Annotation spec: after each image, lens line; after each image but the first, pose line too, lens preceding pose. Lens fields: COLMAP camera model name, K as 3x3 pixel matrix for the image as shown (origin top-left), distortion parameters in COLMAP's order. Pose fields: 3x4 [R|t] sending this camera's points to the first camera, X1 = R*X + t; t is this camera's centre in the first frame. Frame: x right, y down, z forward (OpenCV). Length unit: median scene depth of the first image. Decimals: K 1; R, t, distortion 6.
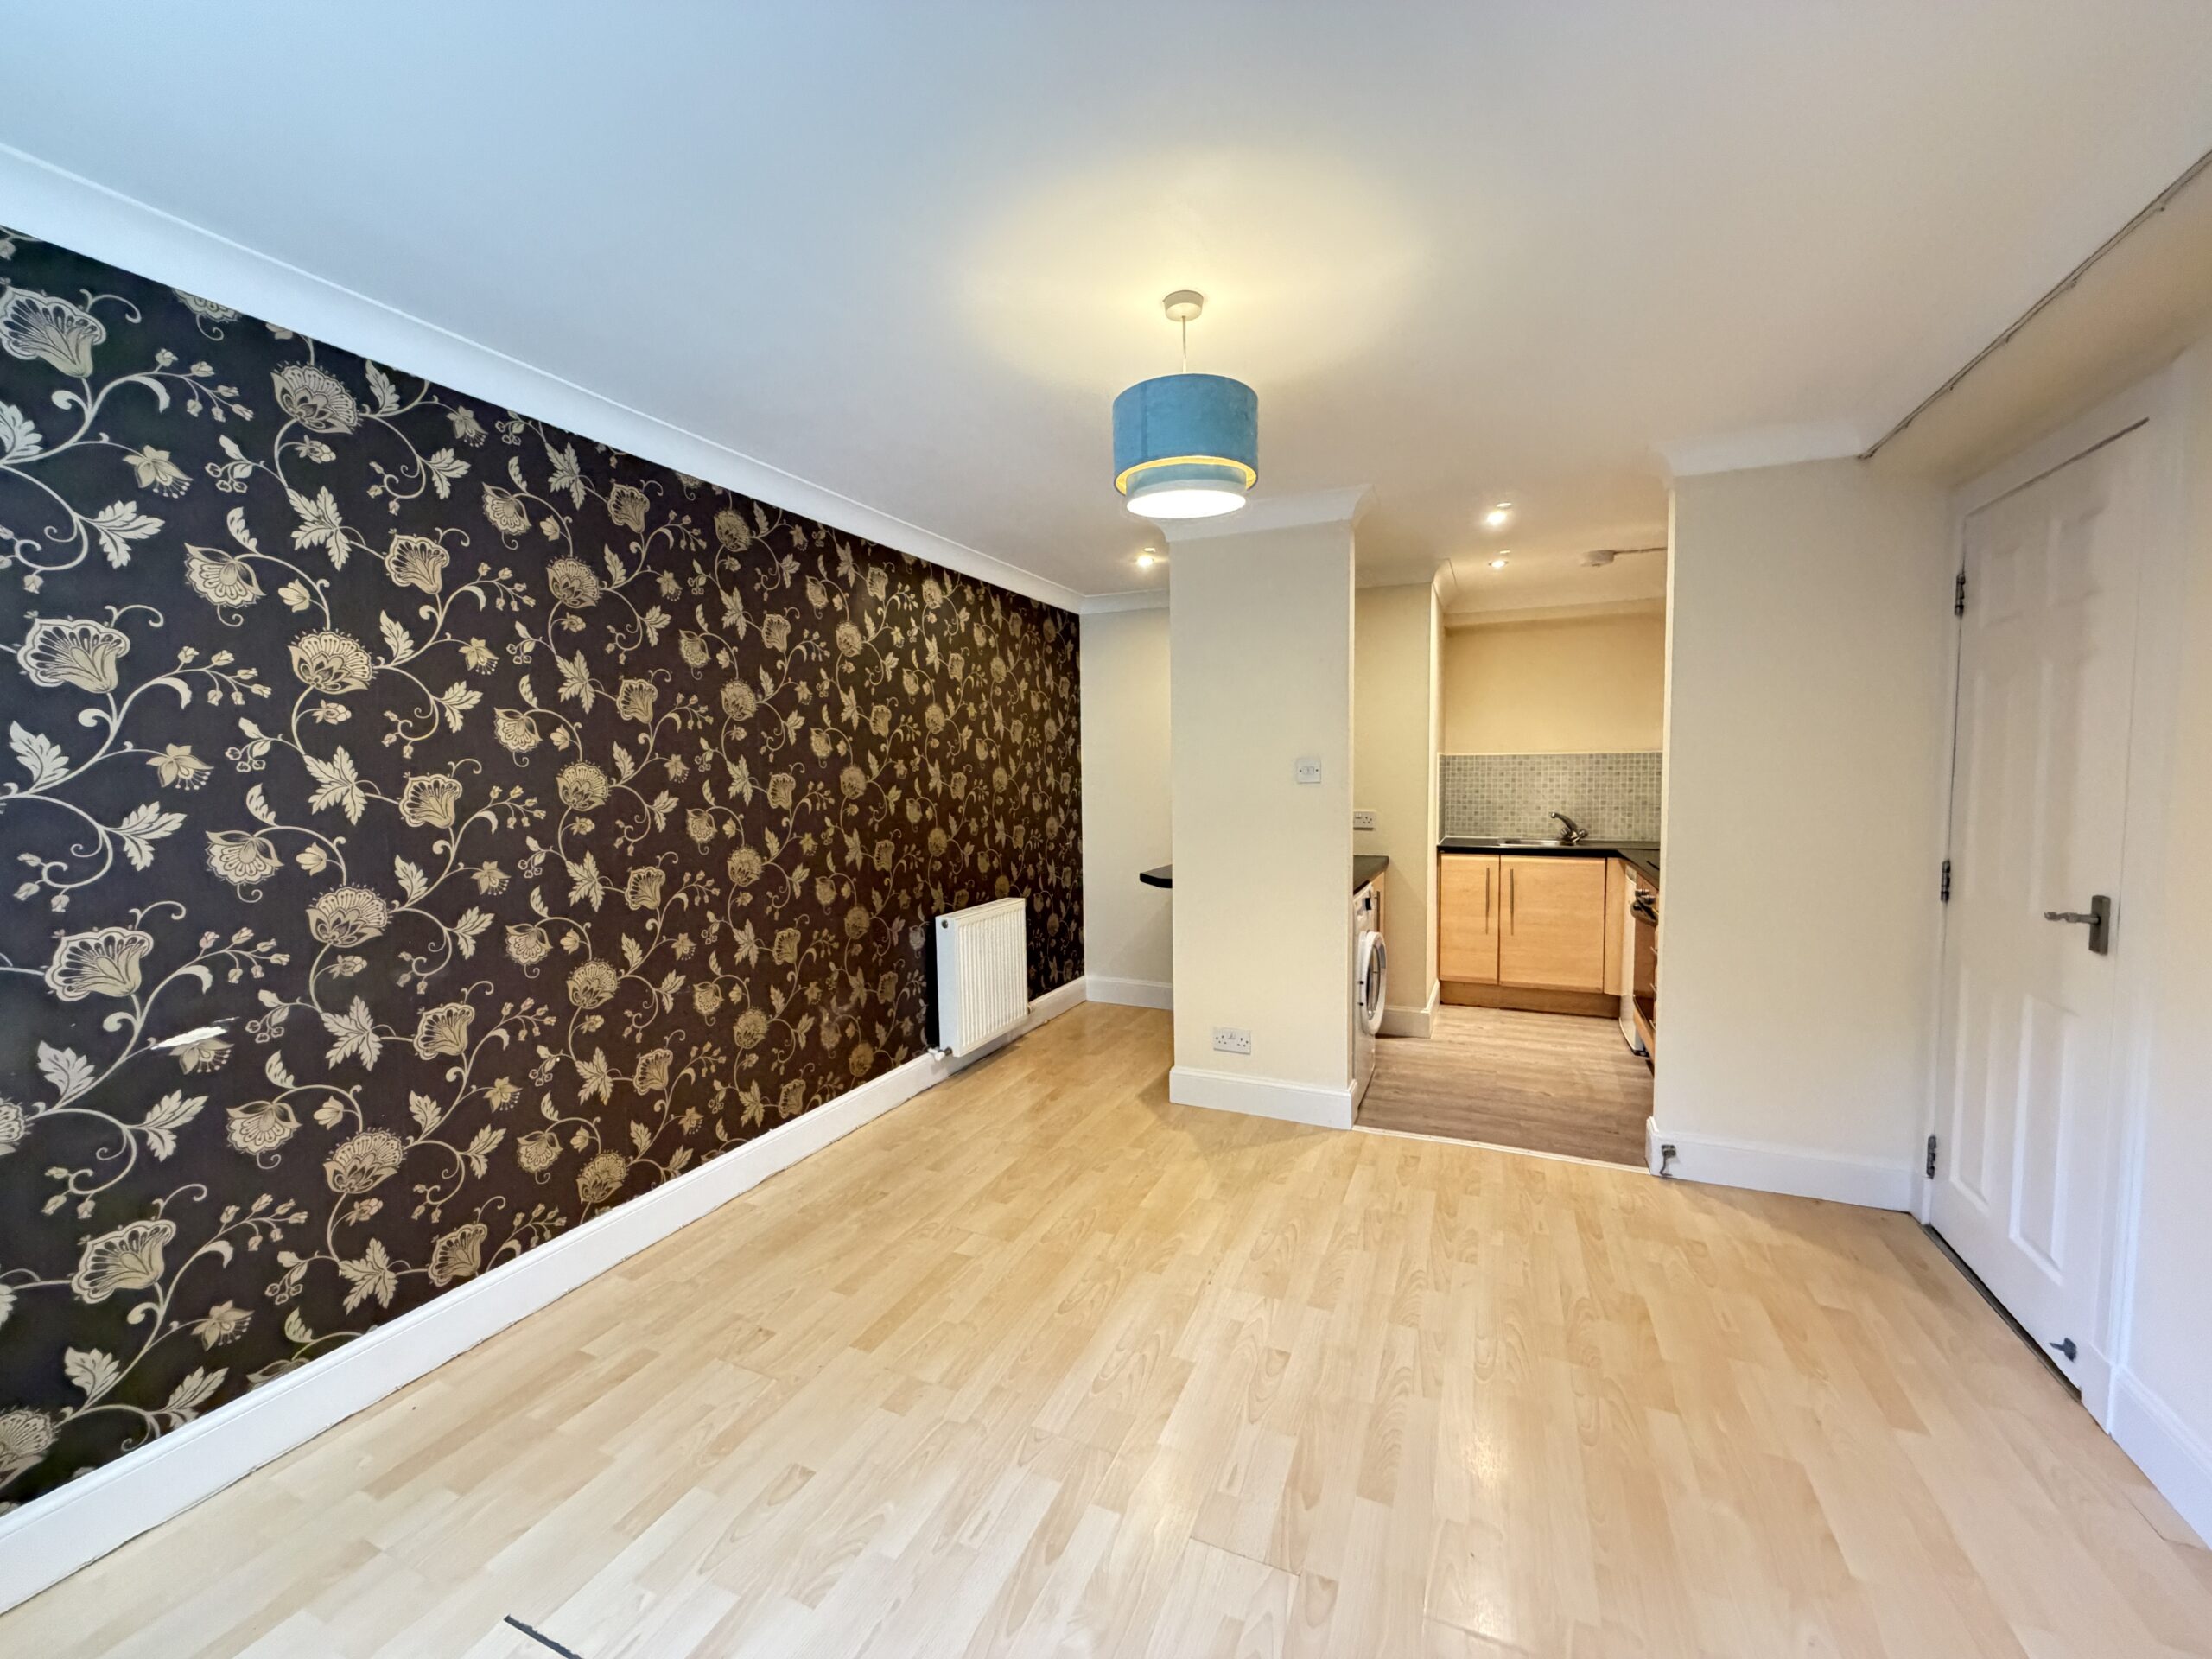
lens RADIAL K [[849.7, 0, 1106.0], [0, 849.7, 829.5], [0, 0, 1]] dist [-0.000995, -0.000053]
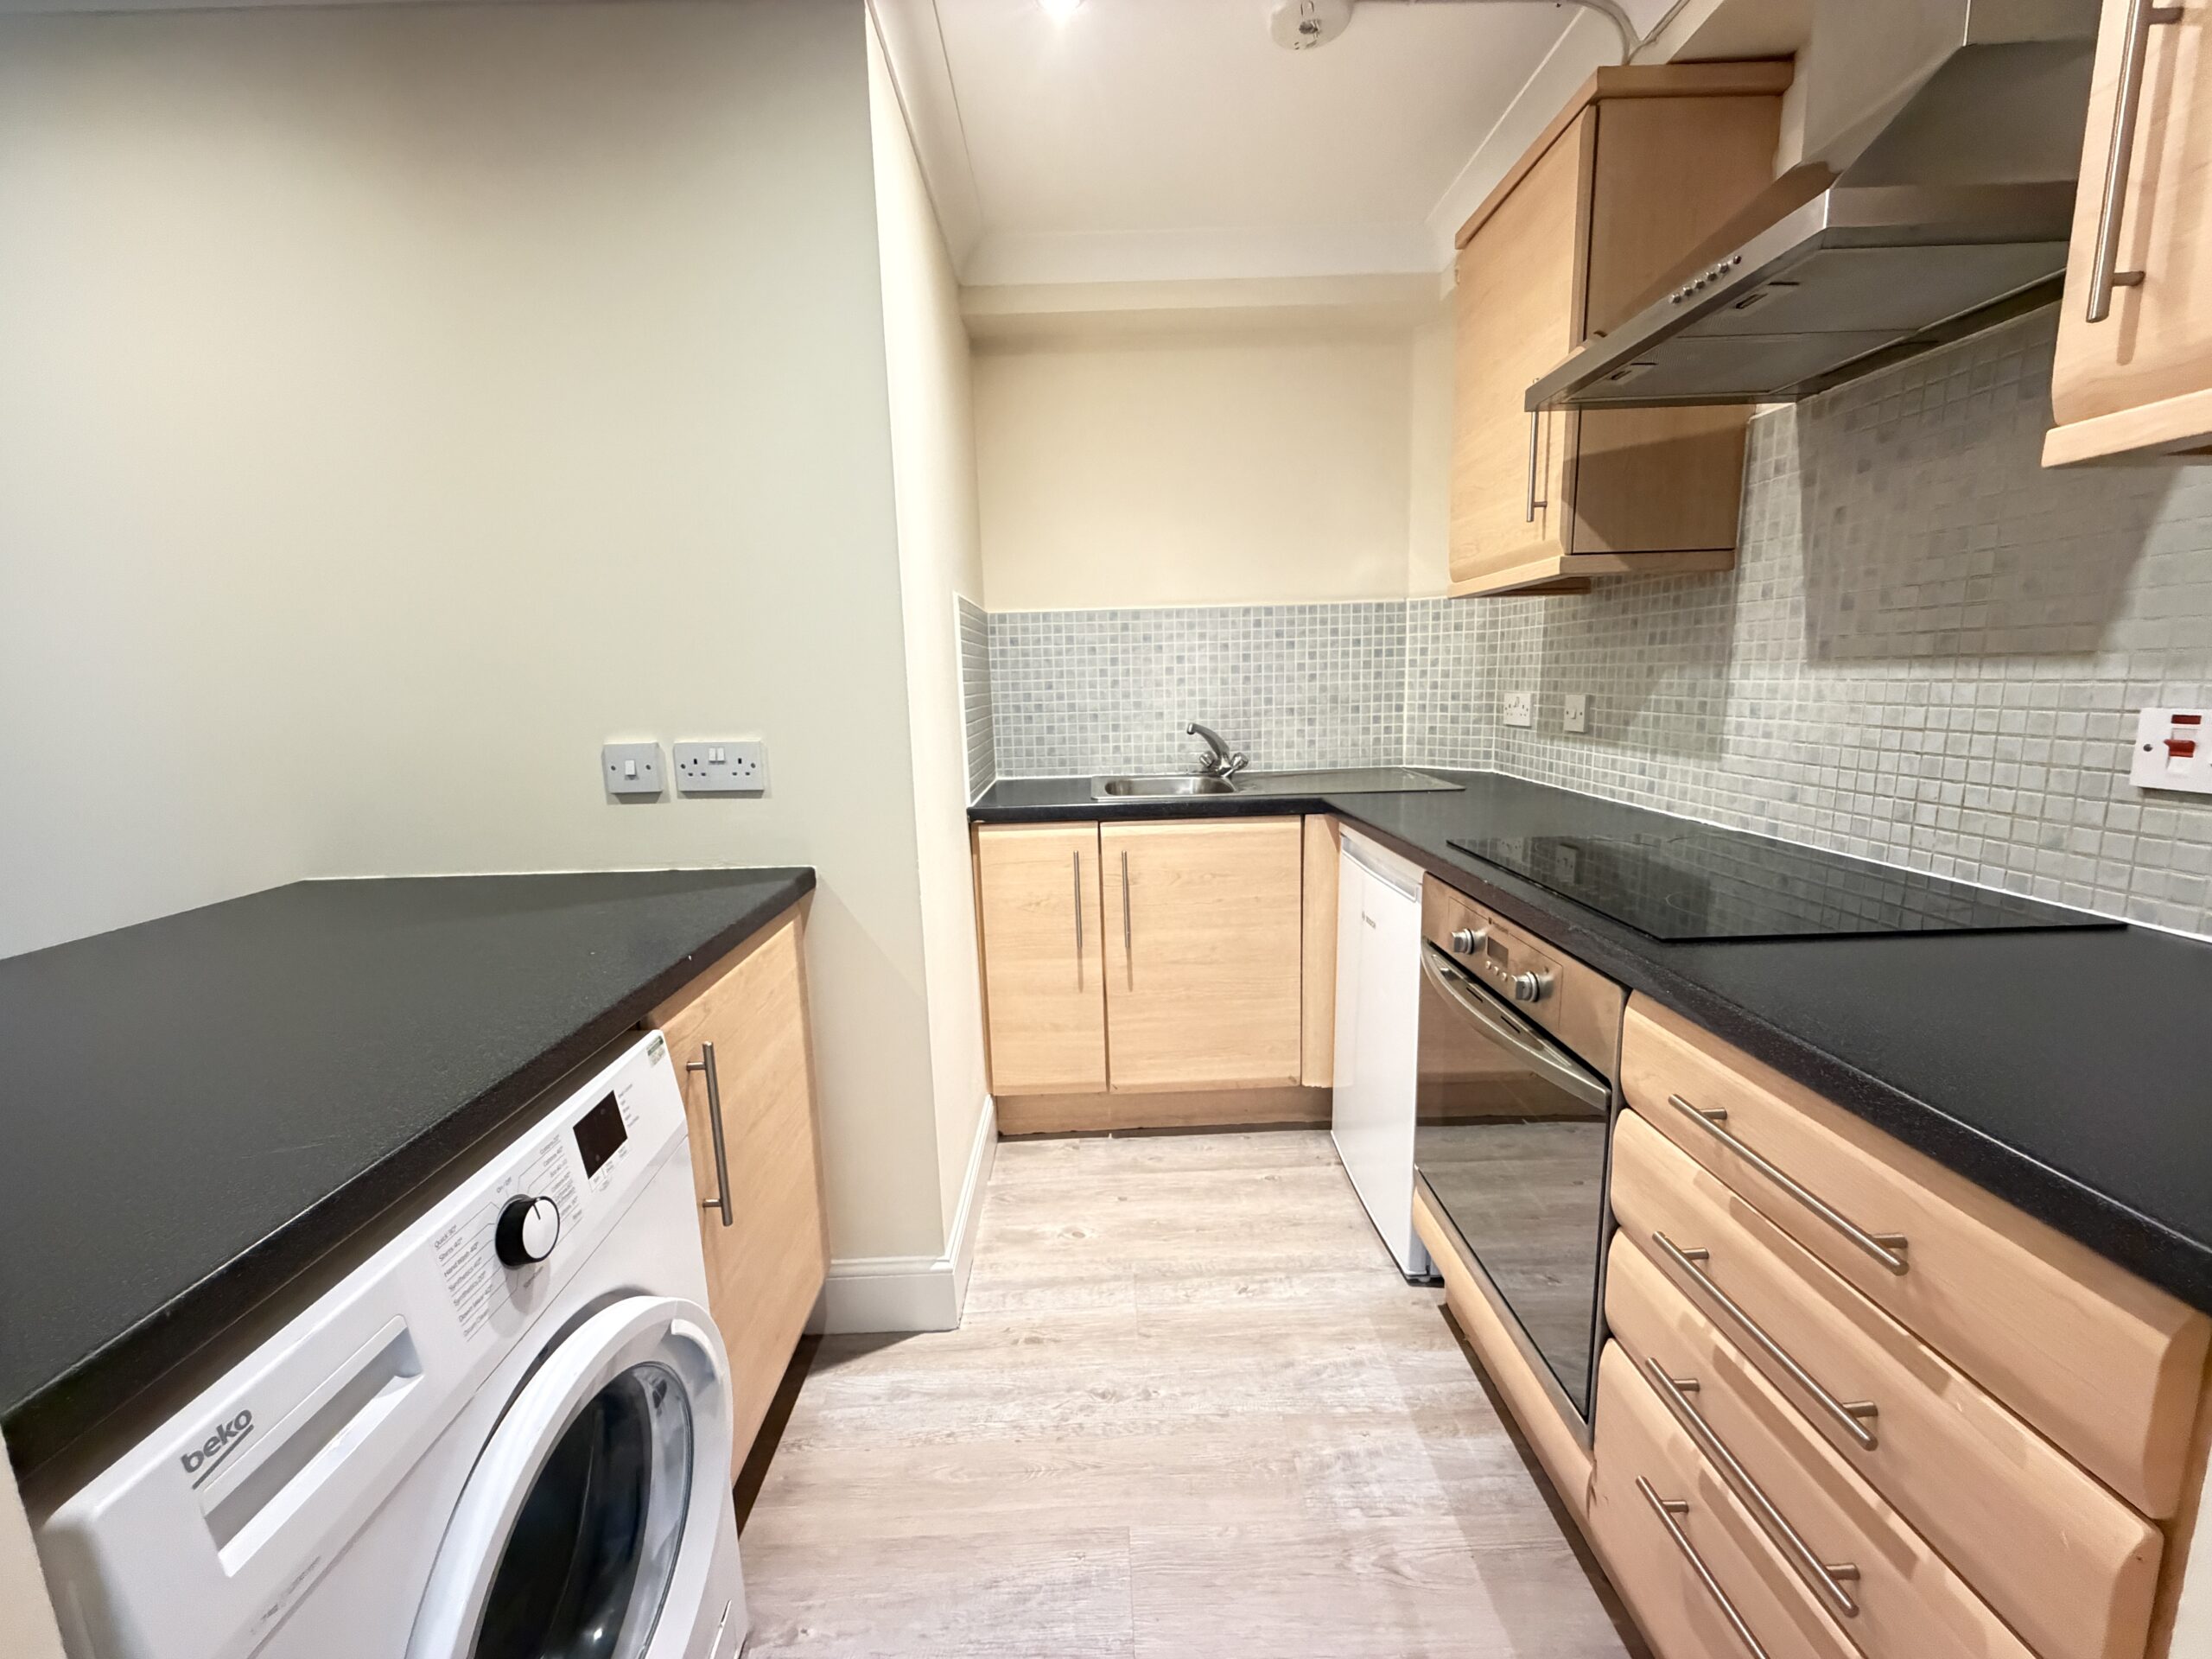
lens RADIAL K [[863.4, 0, 1103.5], [0, 863.4, 819.0], [0, 0, 1]] dist [0.000614, -0.000003]
pose [[0.897932, -0.082705, 0.432293, 0.479920], [0.046358, 0.994495, 0.093973, -0.026073], [-0.437685, -0.064341, 0.896823, 1.053021]]
